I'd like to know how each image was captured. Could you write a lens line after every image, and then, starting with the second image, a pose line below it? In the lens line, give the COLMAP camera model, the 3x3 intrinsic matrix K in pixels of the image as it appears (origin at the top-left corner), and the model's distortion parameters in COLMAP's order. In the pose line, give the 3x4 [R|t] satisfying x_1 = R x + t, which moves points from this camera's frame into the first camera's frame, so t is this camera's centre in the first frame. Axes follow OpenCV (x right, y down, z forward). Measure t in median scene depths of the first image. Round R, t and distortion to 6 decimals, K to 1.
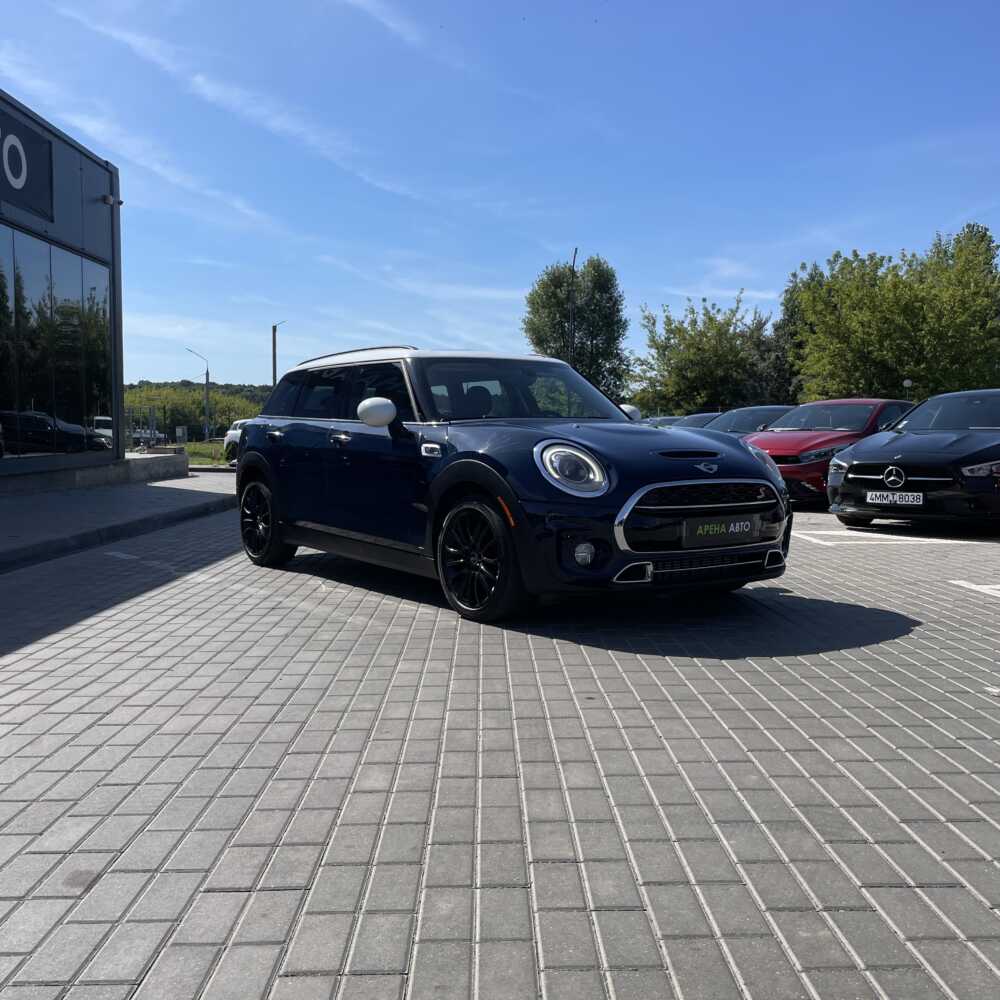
lens RADIAL K [[1005.4, 0, 500.0], [0, 1005.4, 500.0], [0, 0, 1]] dist [0.040507, -0.015511]
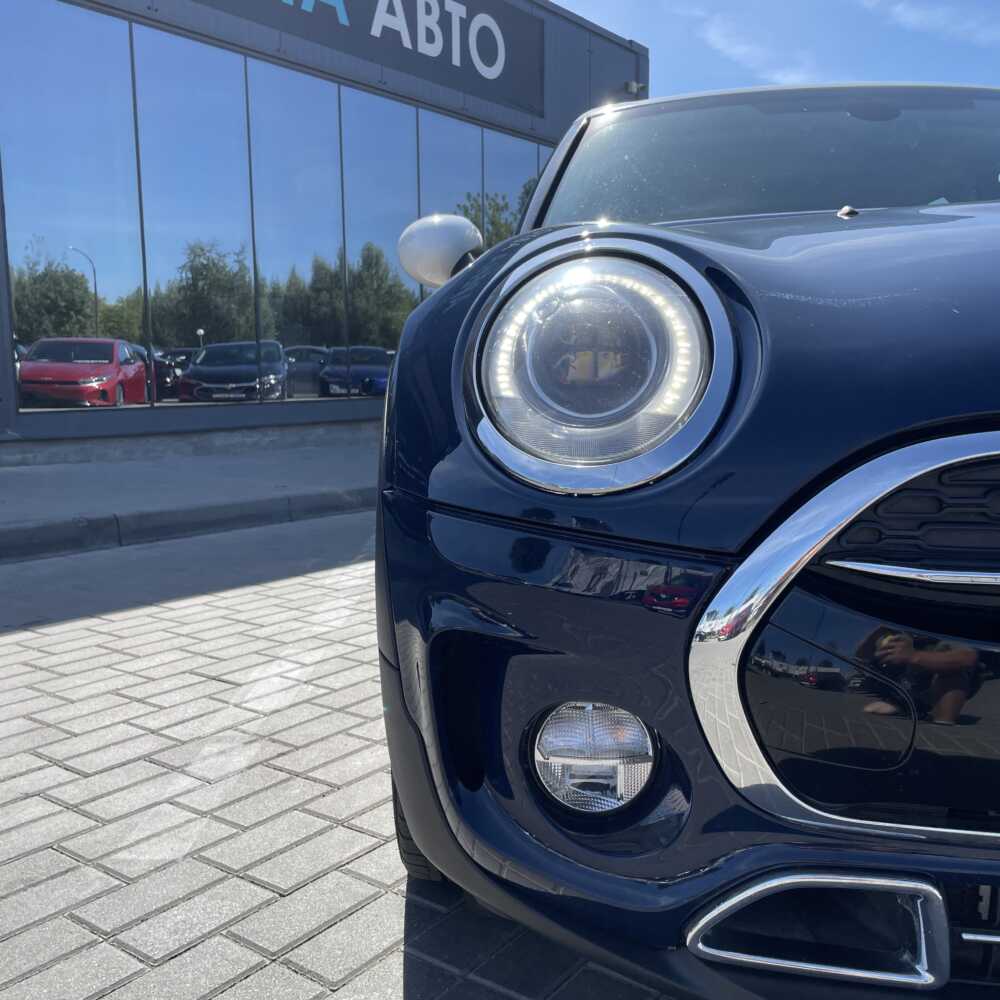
lens RADIAL K [[1005.4, 0, 500.0], [0, 1005.4, 500.0], [0, 0, 1]] dist [0.040507, -0.015511]
pose [[0.790251, 0.060799, -0.609759, 0.071111], [-0.028128, 0.997616, 0.063018, -0.004960], [0.612137, -0.032648, 0.790078, 0.299416]]
